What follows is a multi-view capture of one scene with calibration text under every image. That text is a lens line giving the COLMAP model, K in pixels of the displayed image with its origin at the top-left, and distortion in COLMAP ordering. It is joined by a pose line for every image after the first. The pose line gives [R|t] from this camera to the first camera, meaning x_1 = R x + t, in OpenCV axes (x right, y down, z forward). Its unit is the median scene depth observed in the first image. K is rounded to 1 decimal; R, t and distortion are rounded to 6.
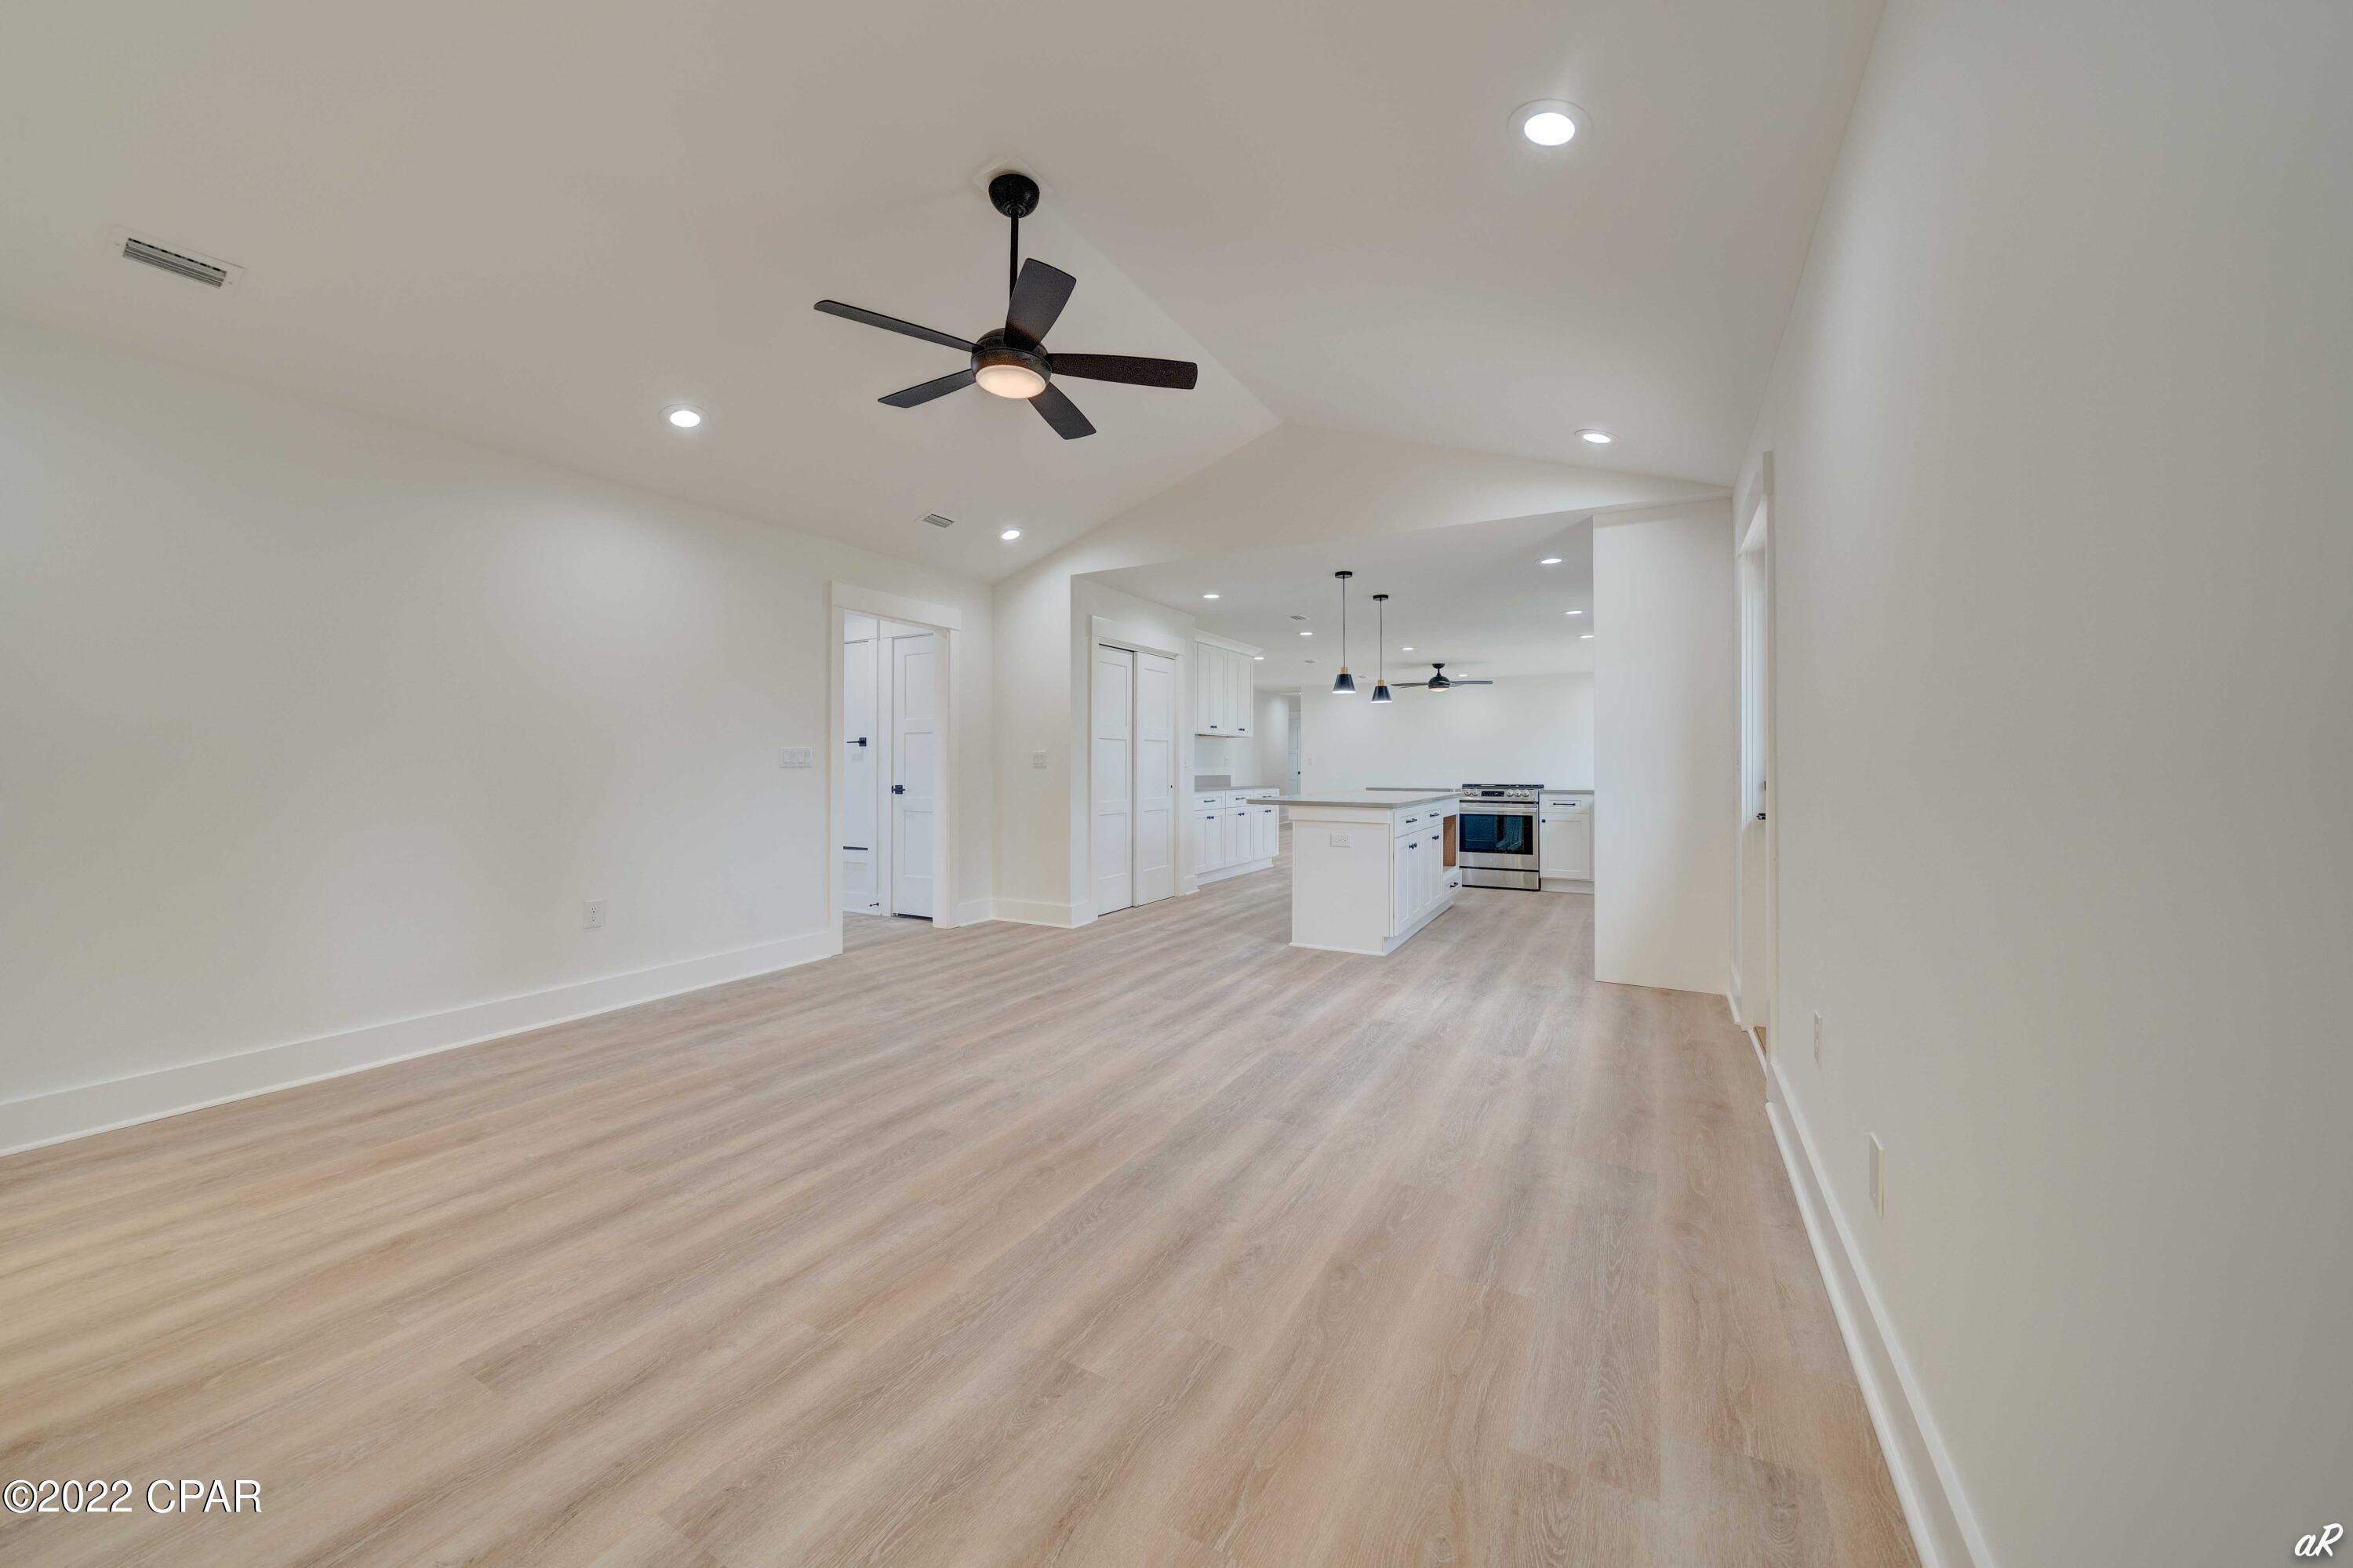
lens RADIAL K [[830.6, 0, 1176.6], [0, 830.6, 779.7], [0, 0, 1]] dist [-0.007358, 0.000147]
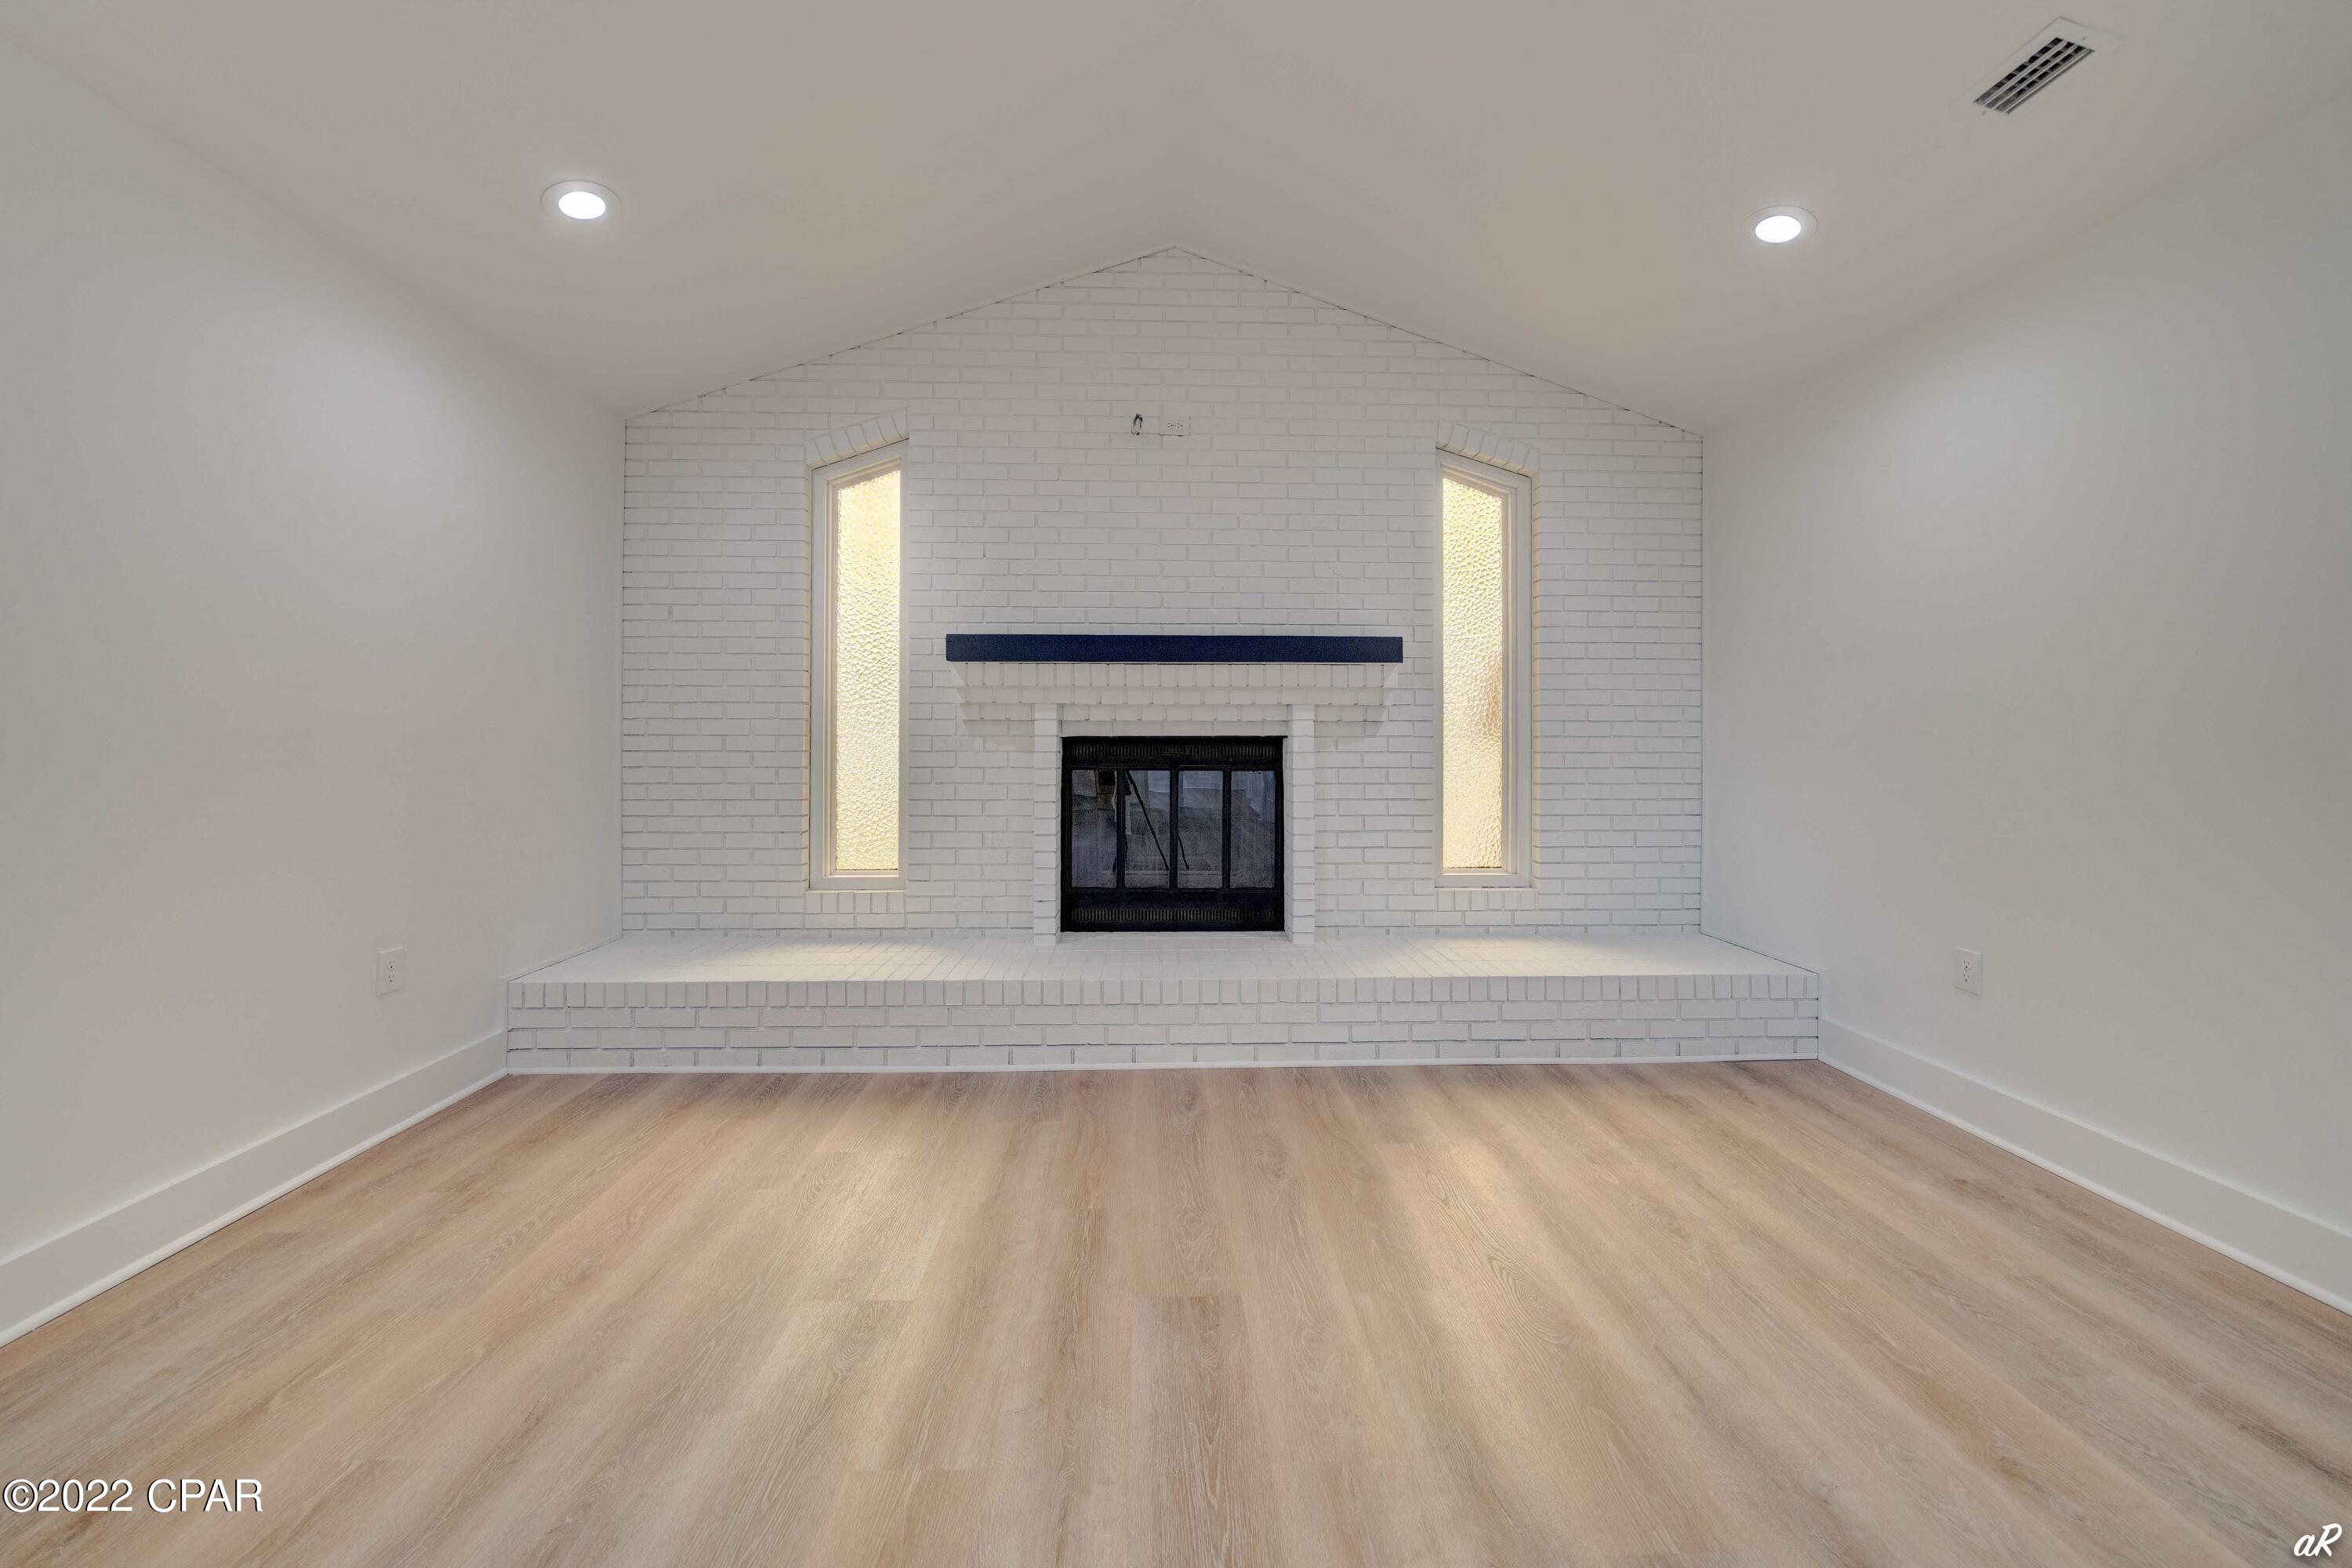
lens RADIAL K [[860.5, 0, 1169.8], [0, 860.5, 721.4], [0, 0, 1]] dist [-0.002411, -0.000320]
pose [[-0.856536, -0.011464, -0.515960, -0.092349], [-0.013591, 0.999908, 0.000345, -0.016625], [0.515908, 0.007307, -0.856613, 0.846964]]
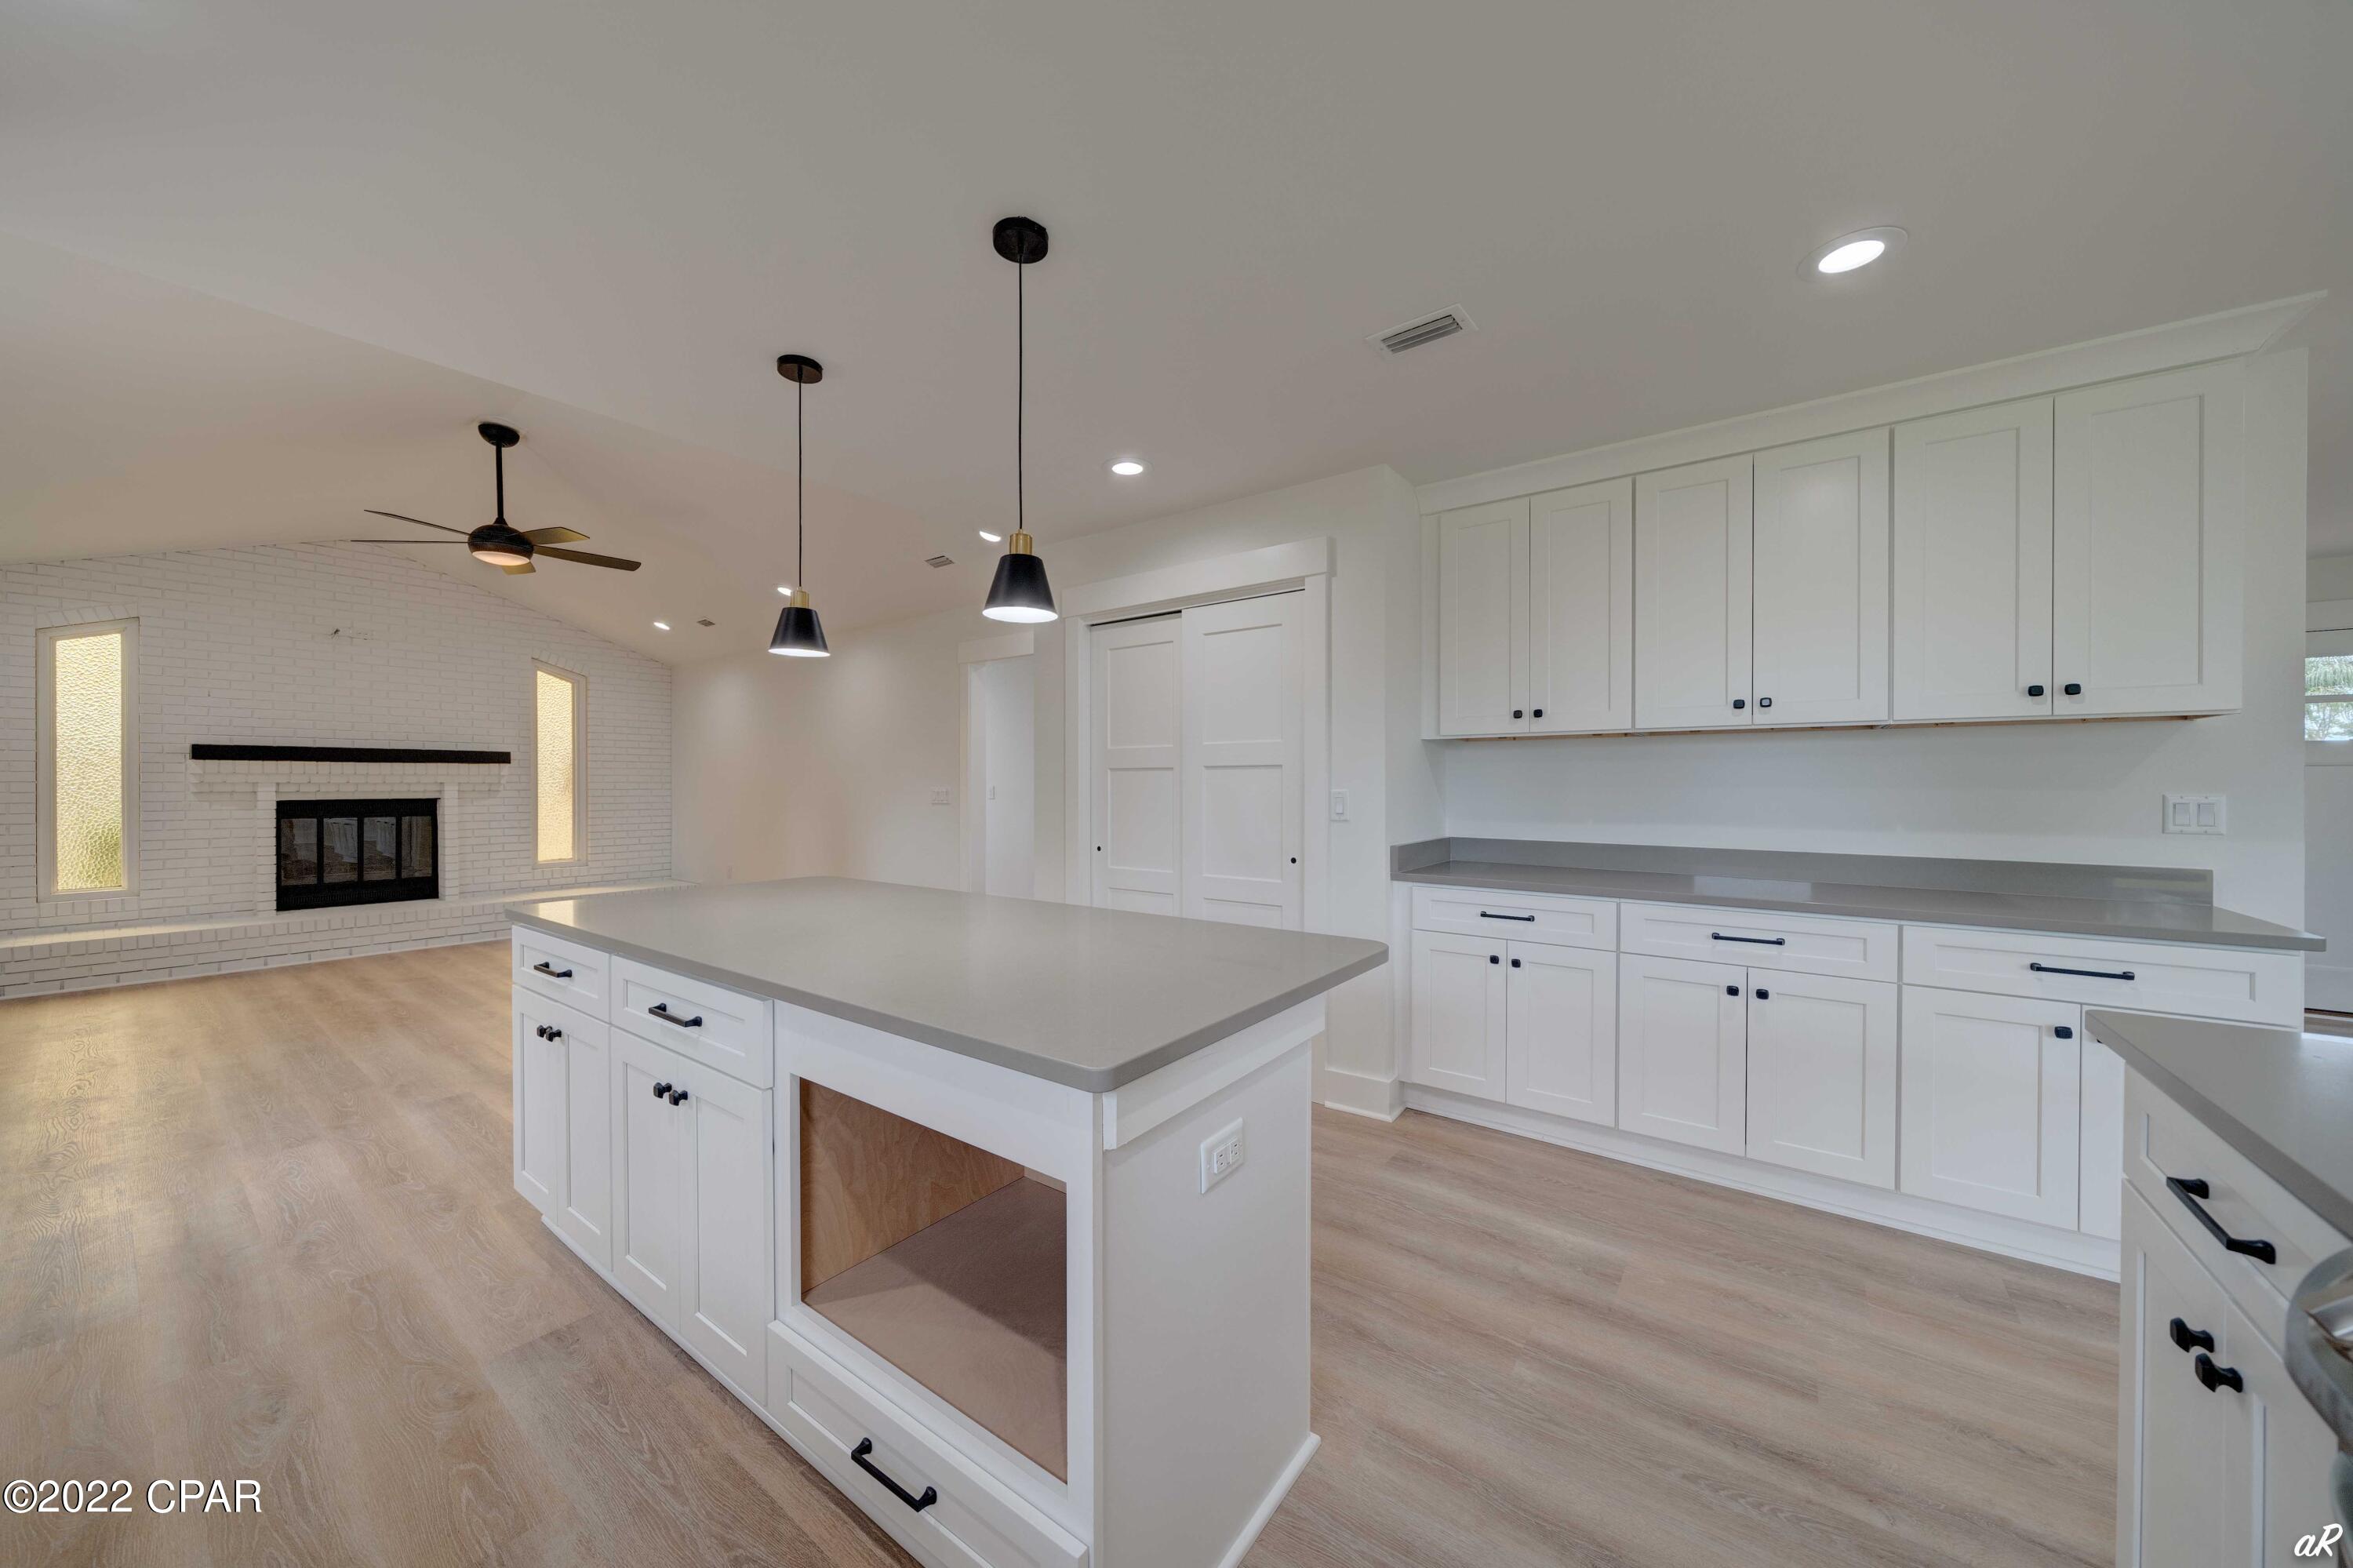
lens RADIAL K [[830.6, 0, 1176.0], [0, 830.6, 788.6], [0, 0, 1]] dist [-0.007358, 0.000147]
pose [[-0.133411, 0.005128, -0.991047, 0.959219], [-0.019179, 0.999786, 0.007755, -0.072076], [0.990875, 0.020042, -0.133284, 2.021701]]
